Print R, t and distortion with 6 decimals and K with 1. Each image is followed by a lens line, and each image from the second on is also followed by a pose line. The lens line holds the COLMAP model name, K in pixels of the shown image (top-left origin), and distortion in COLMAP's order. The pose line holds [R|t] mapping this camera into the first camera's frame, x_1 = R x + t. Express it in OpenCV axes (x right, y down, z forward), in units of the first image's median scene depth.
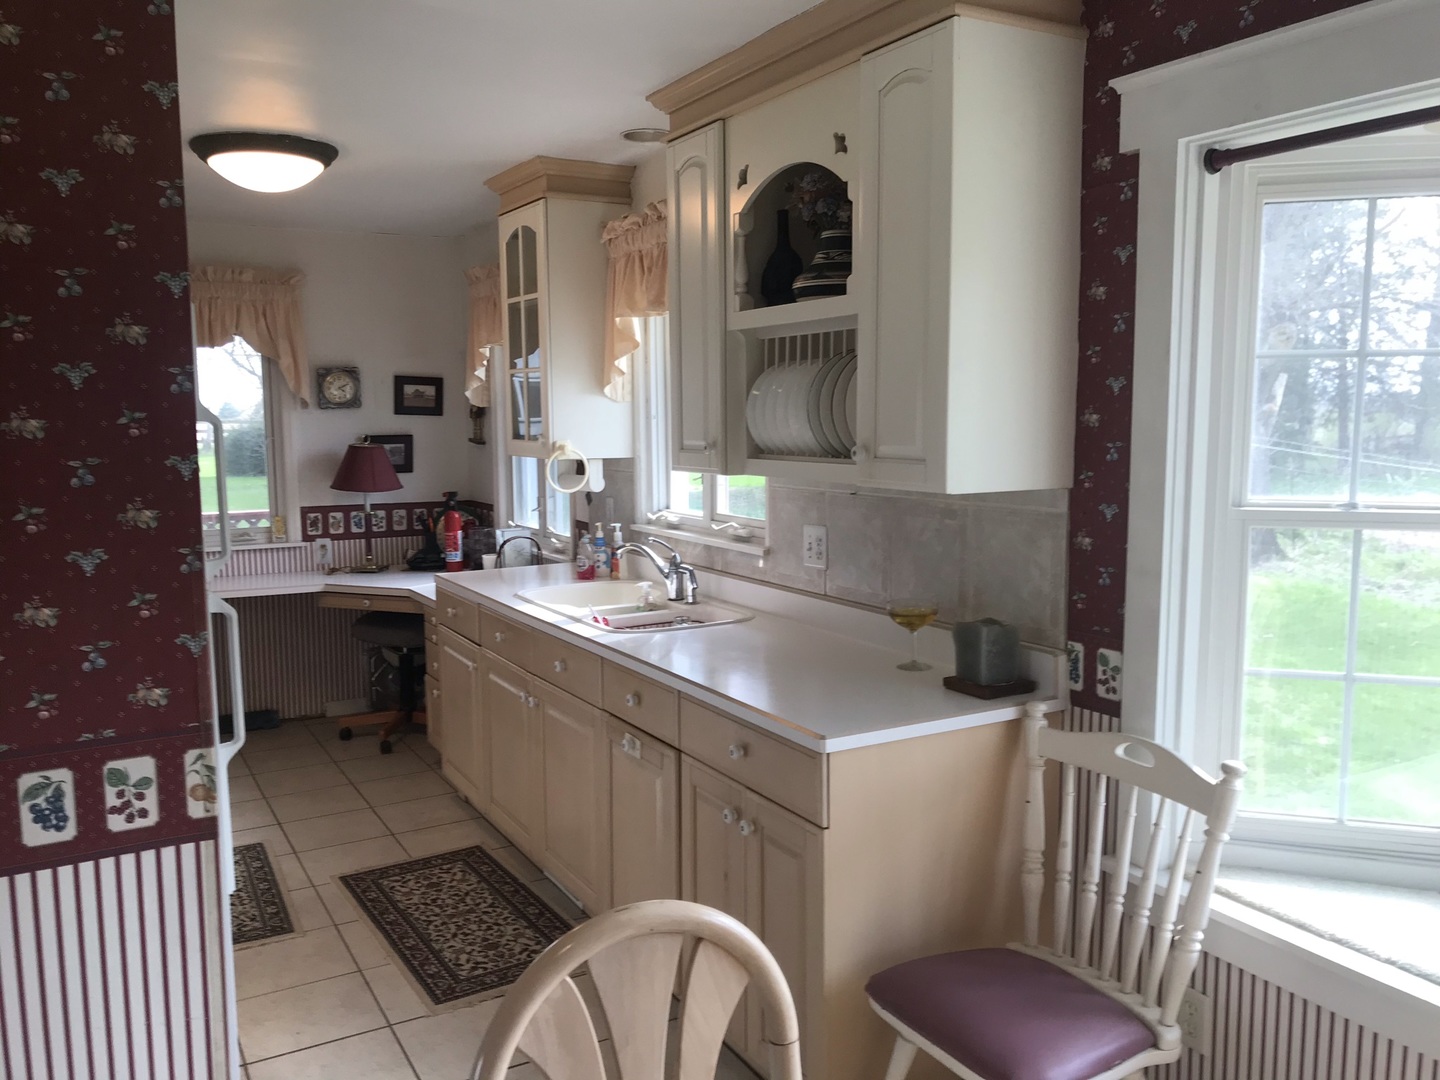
lens RADIAL K [[1188.3, 0, 720.0], [0, 1188.3, 540.0], [0, 0, 1]] dist [0.029929, -0.013605]
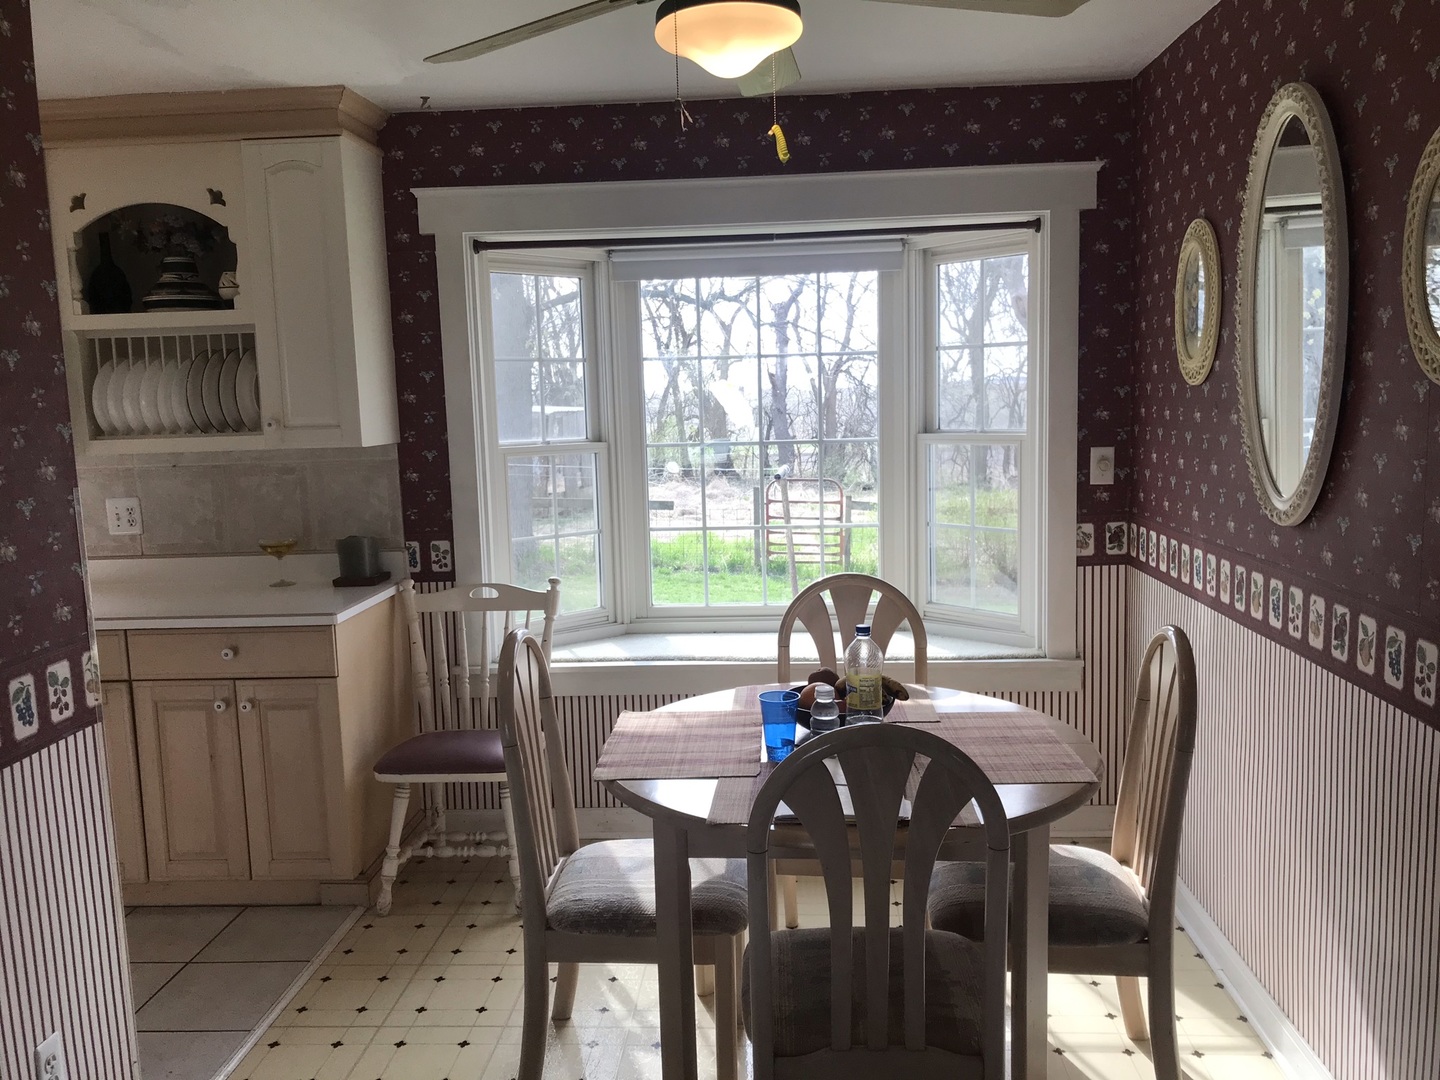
lens RADIAL K [[1188.3, 0, 720.0], [0, 1188.3, 540.0], [0, 0, 1]] dist [0.029929, -0.013605]
pose [[0.545065, -0.113684, 0.830650, -0.406963], [0.121388, 0.991025, 0.055980, 0.023897], [-0.829559, 0.070318, 0.553974, -0.103334]]
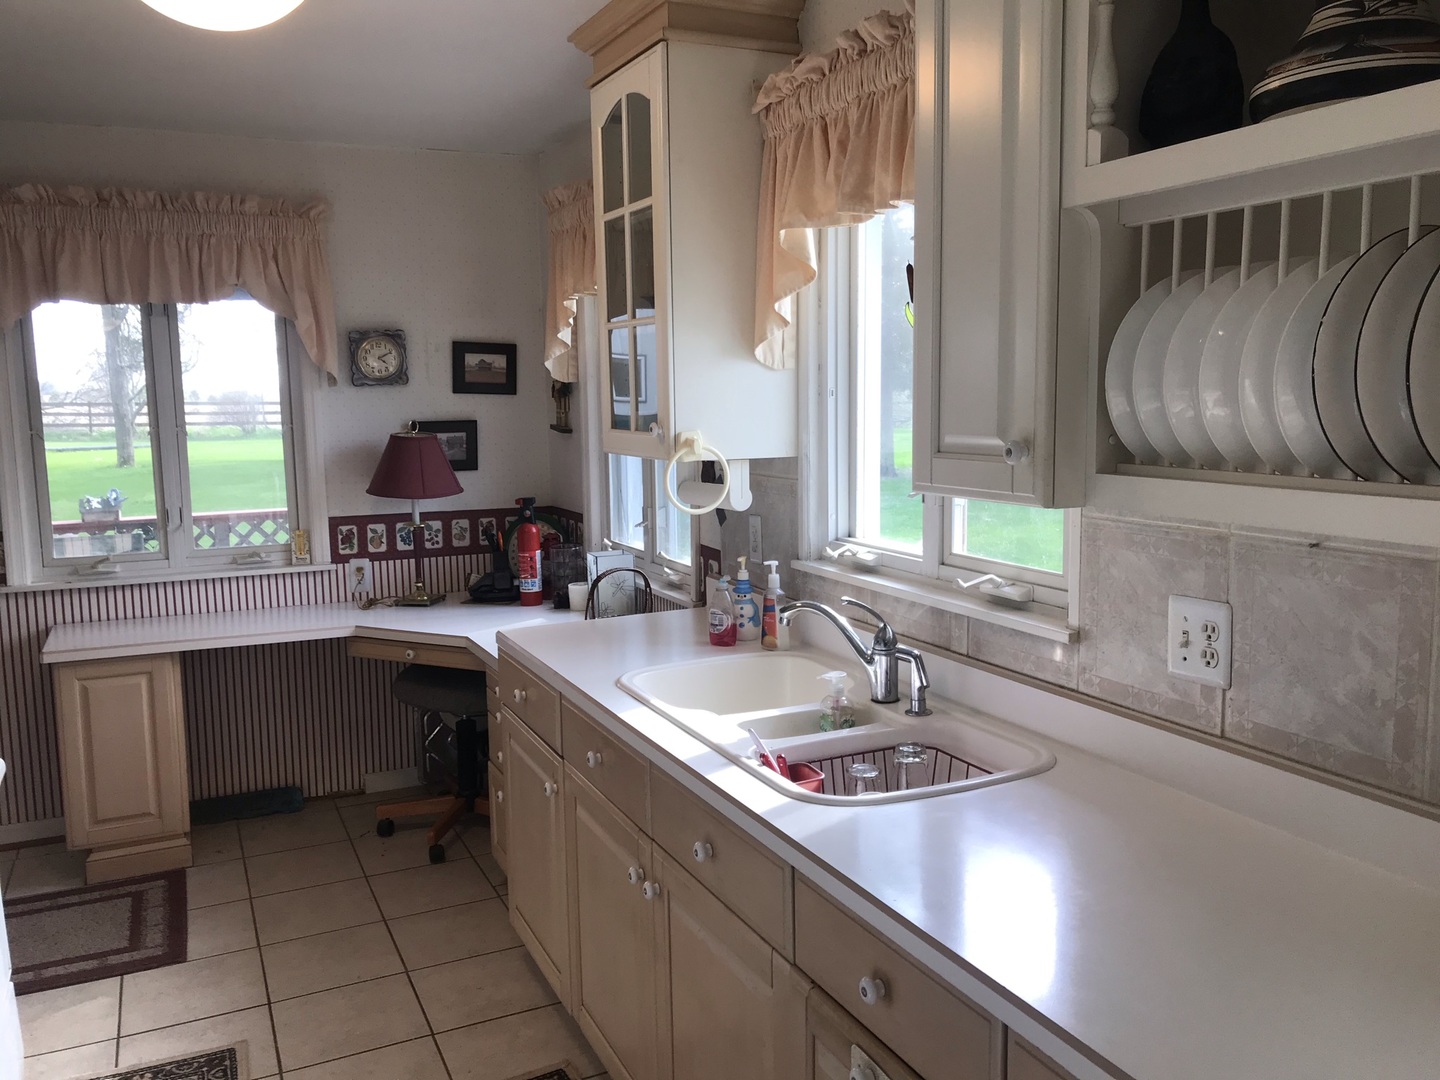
lens RADIAL K [[1188.3, 0, 720.0], [0, 1188.3, 540.0], [0, 0, 1]] dist [0.029929, -0.013605]
pose [[0.997304, 0.002238, -0.073347, -0.061652], [-0.000928, 0.999840, 0.017890, -0.032669], [0.073376, -0.017774, 0.997146, 0.323839]]
